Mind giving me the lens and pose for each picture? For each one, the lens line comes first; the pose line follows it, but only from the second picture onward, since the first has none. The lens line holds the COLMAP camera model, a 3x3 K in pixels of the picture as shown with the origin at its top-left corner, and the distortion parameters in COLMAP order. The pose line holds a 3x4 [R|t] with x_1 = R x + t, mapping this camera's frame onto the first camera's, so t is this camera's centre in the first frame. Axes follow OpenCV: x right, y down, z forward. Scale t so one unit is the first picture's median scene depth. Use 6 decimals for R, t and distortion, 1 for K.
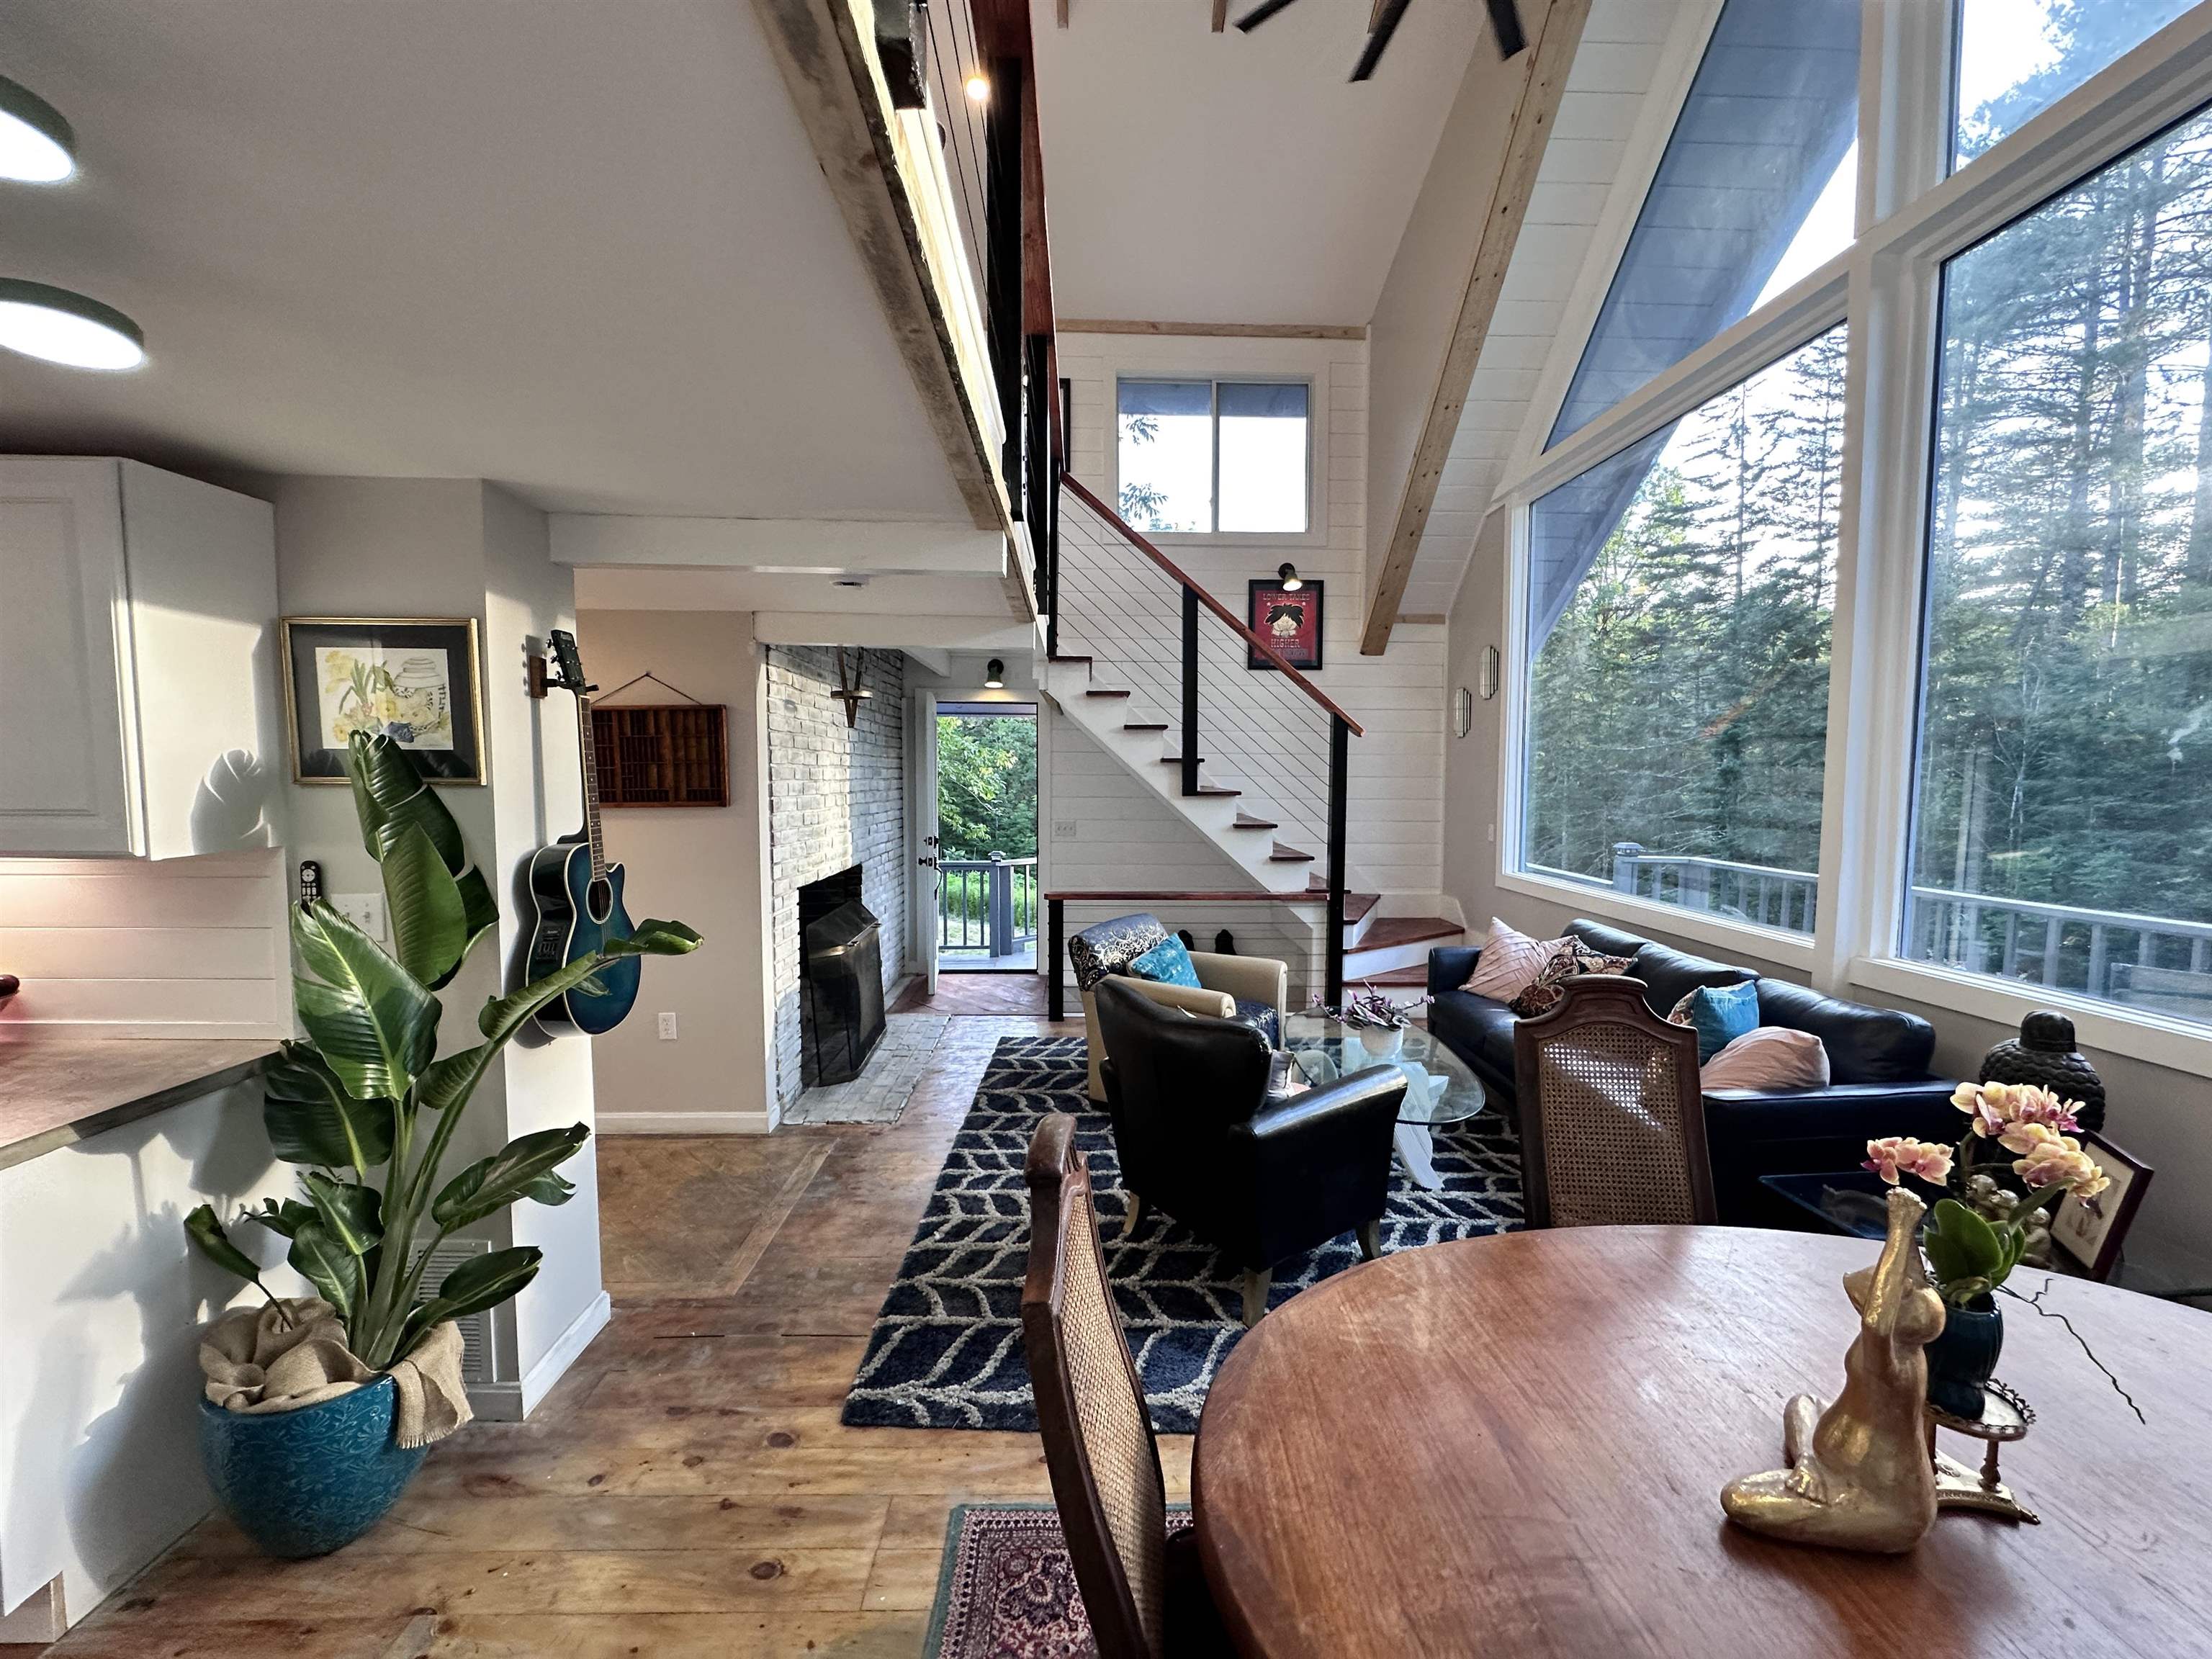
lens RADIAL K [[873.9, 0, 1106.0], [0, 873.9, 829.5], [0, 0, 1]] dist [-0.008404, -0.000027]
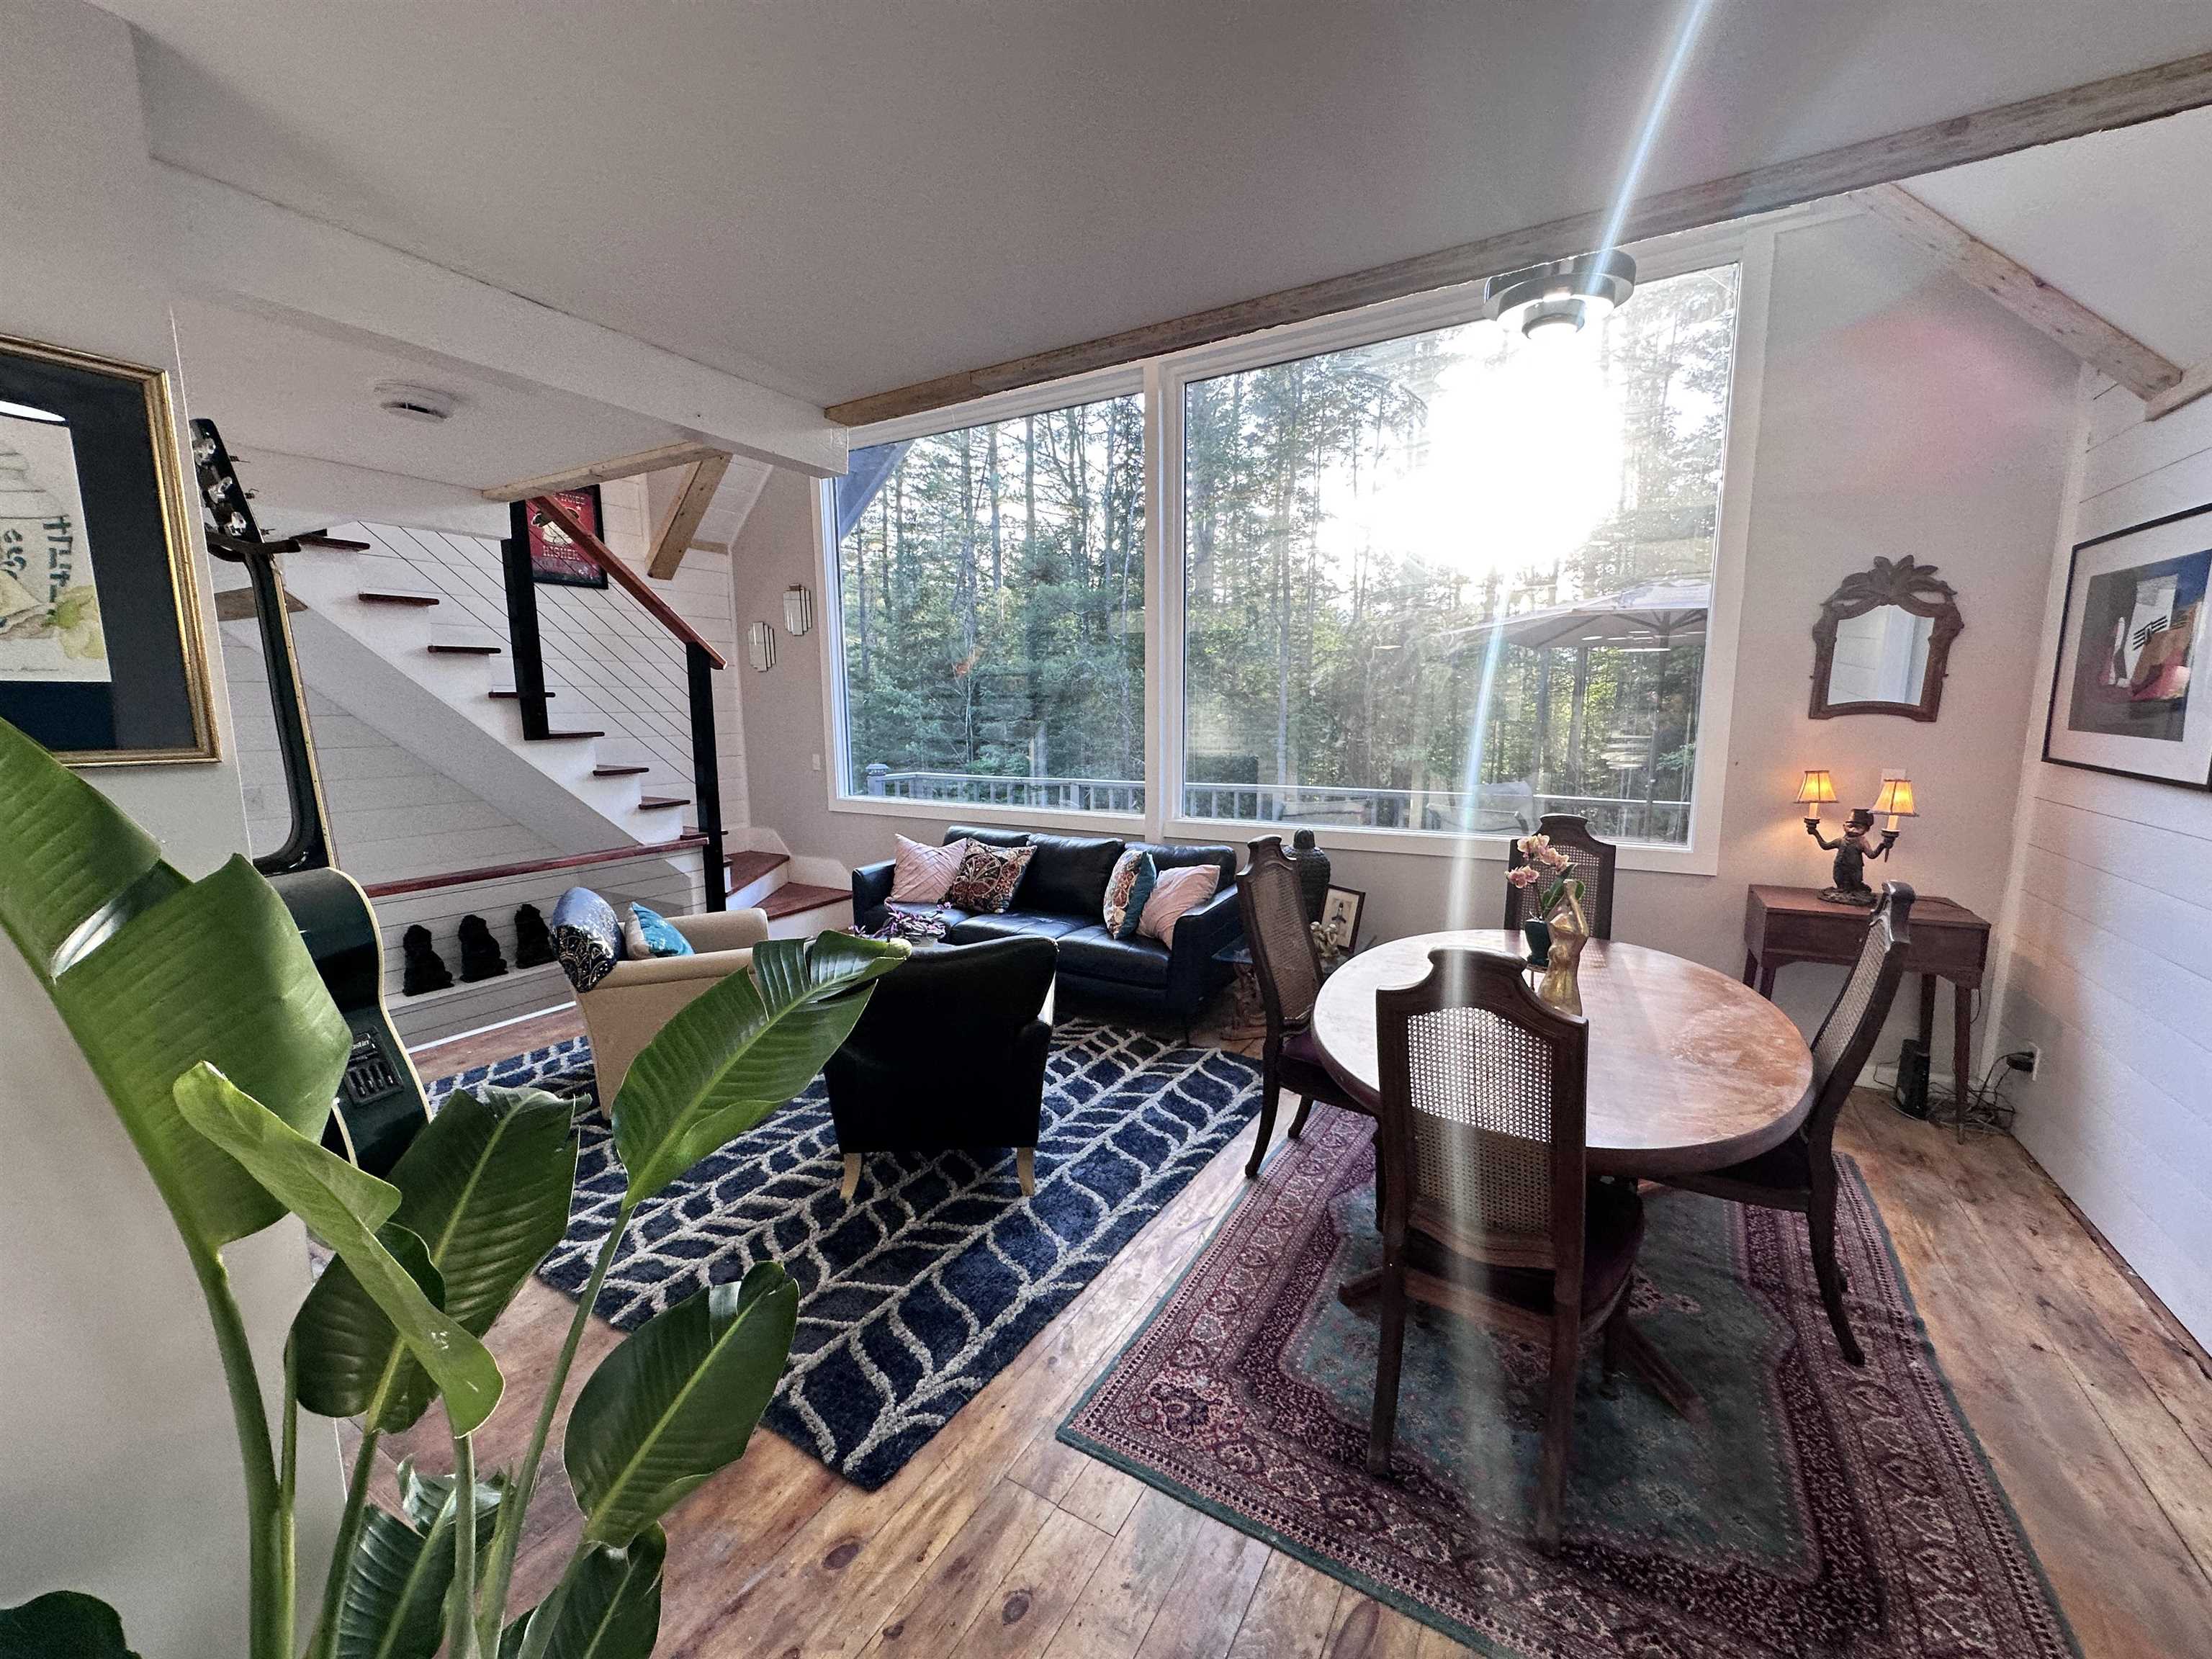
lens RADIAL K [[880.2, 0, 1098.4], [0, 880.2, 827.9], [0, 0, 1]] dist [-0.003092, 0.000006]
pose [[0.530968, -0.127445, 0.837753, -0.313573], [0.064741, 0.991837, 0.109852, -0.013815], [-0.844915, -0.004091, 0.534885, 0.137903]]
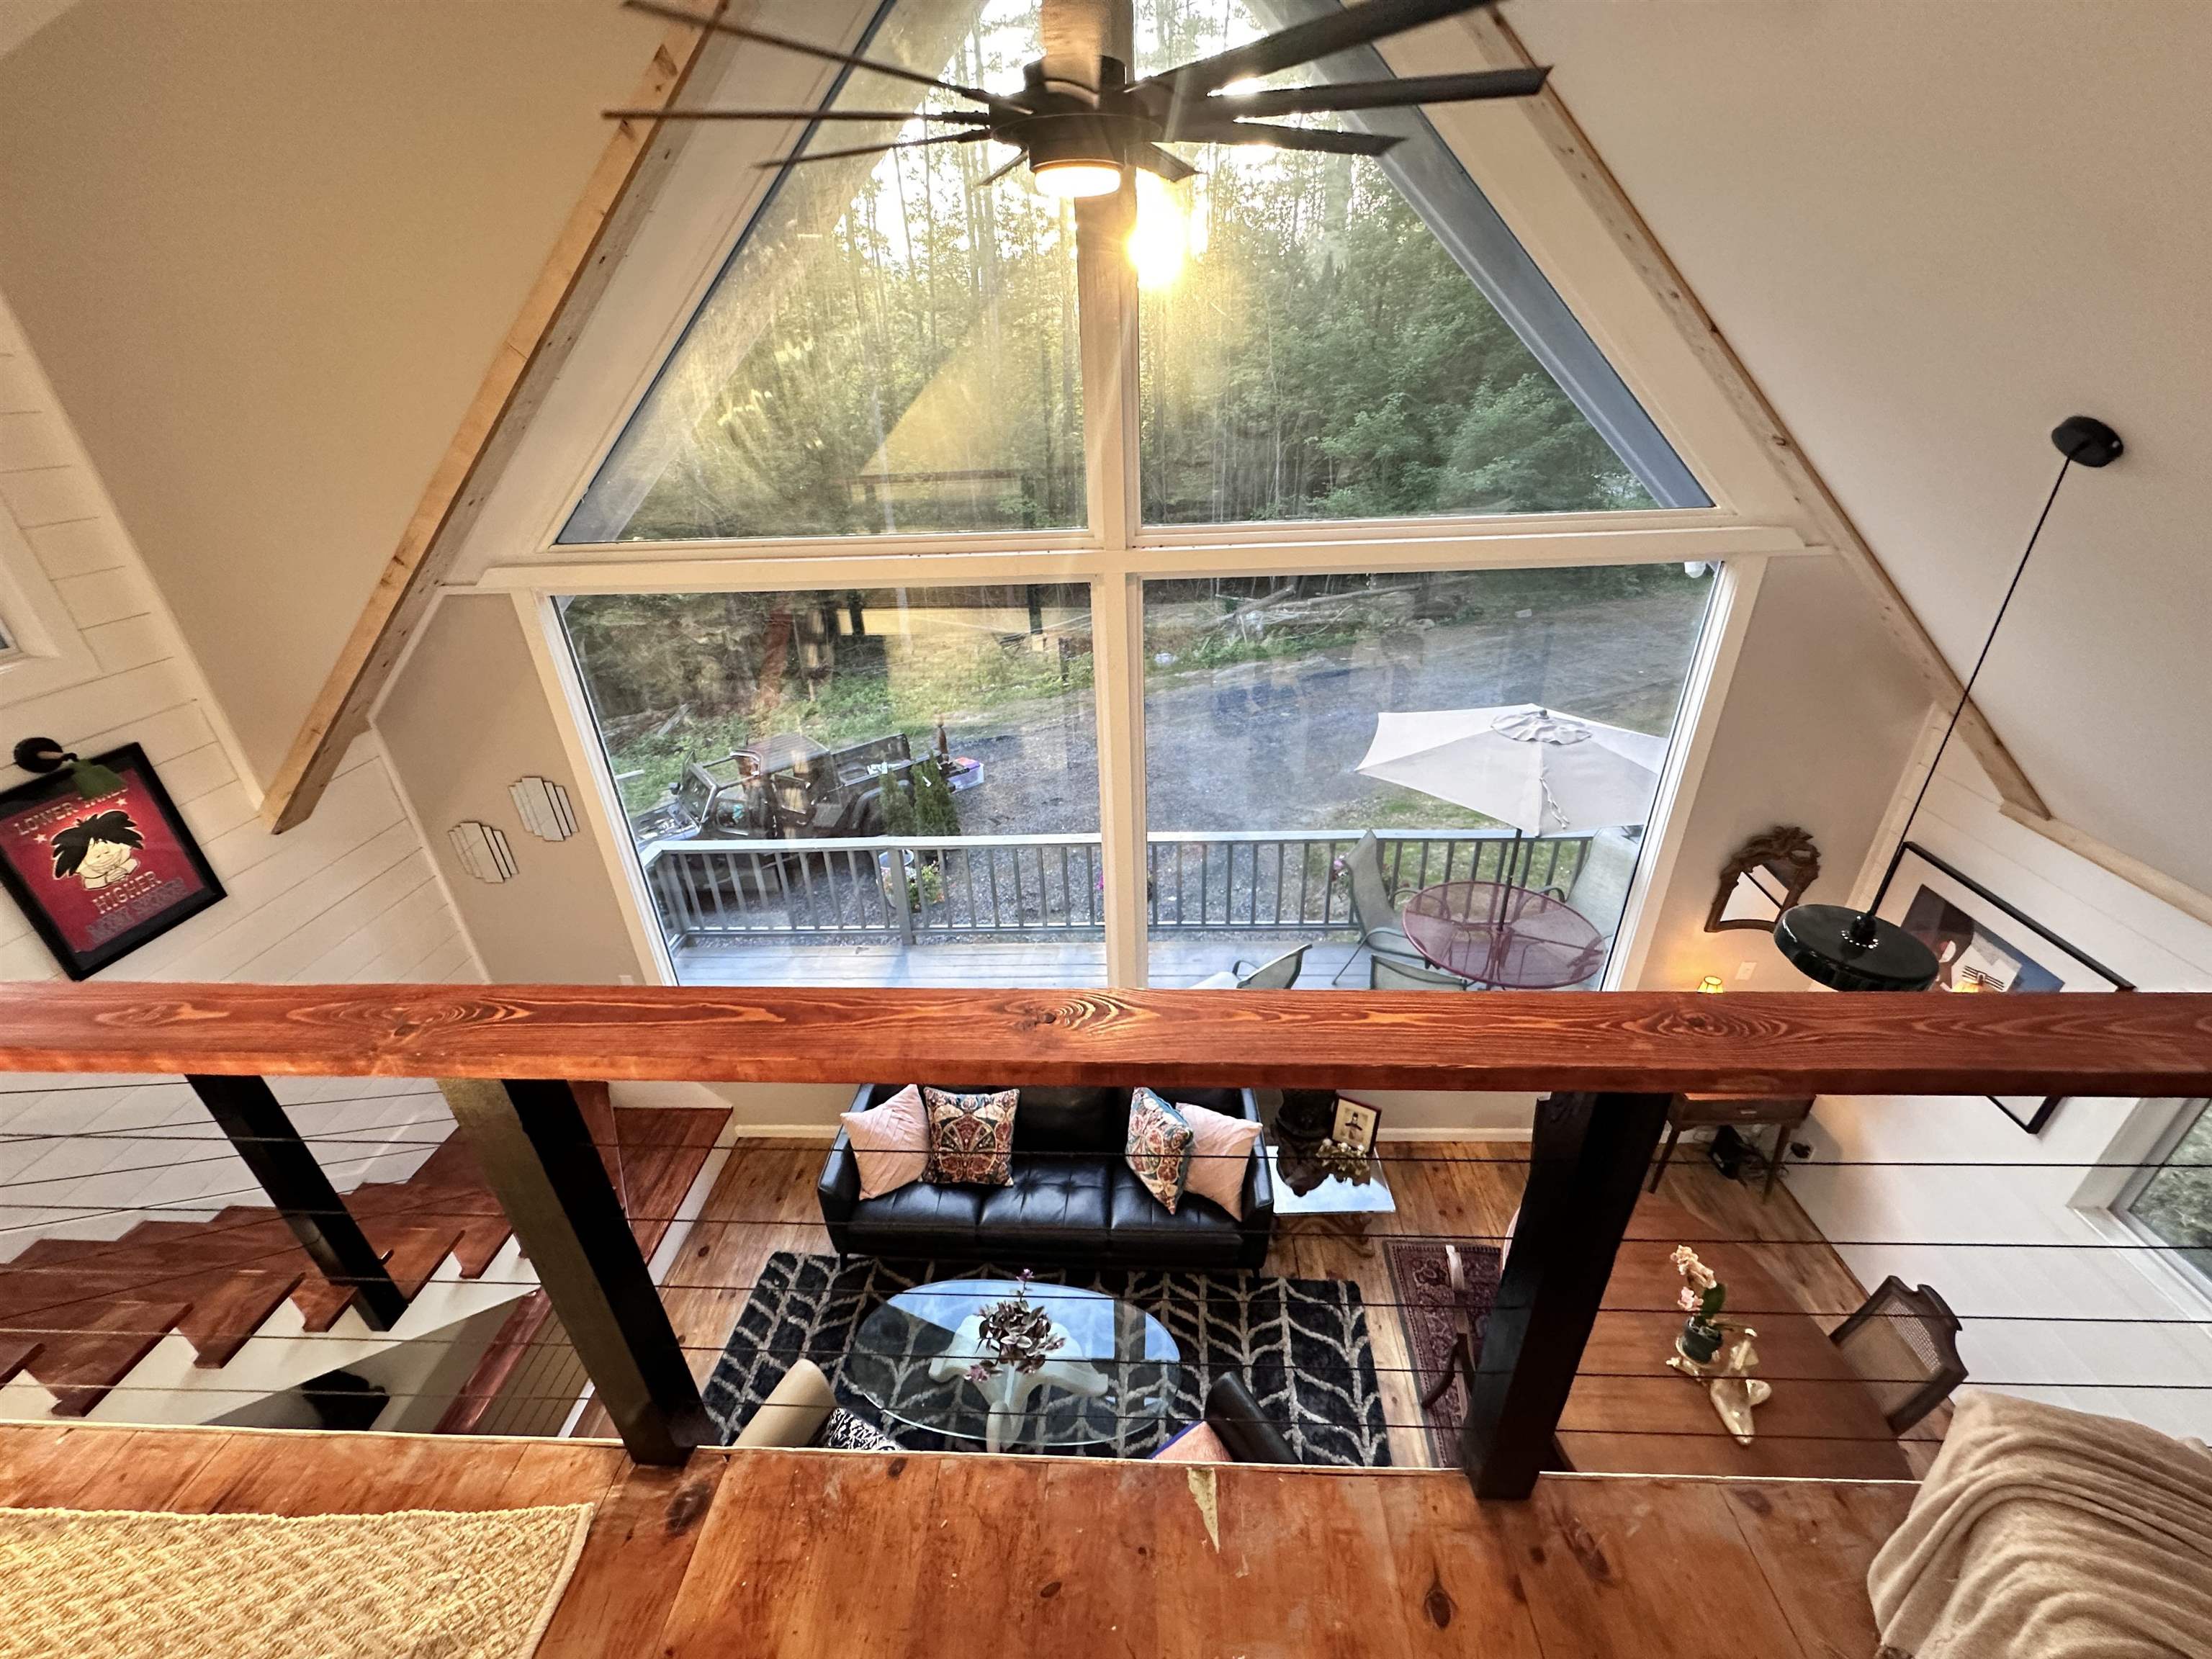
lens RADIAL K [[873.9, 0, 1106.0], [0, 873.9, 829.5], [0, 0, 1]] dist [-0.008404, -0.000027]
pose [[0.059488, -0.483000, 0.873597, -0.181869], [0.095479, 0.873888, 0.476659, -0.503026], [-0.993652, 0.055055, 0.098102, 0.504718]]
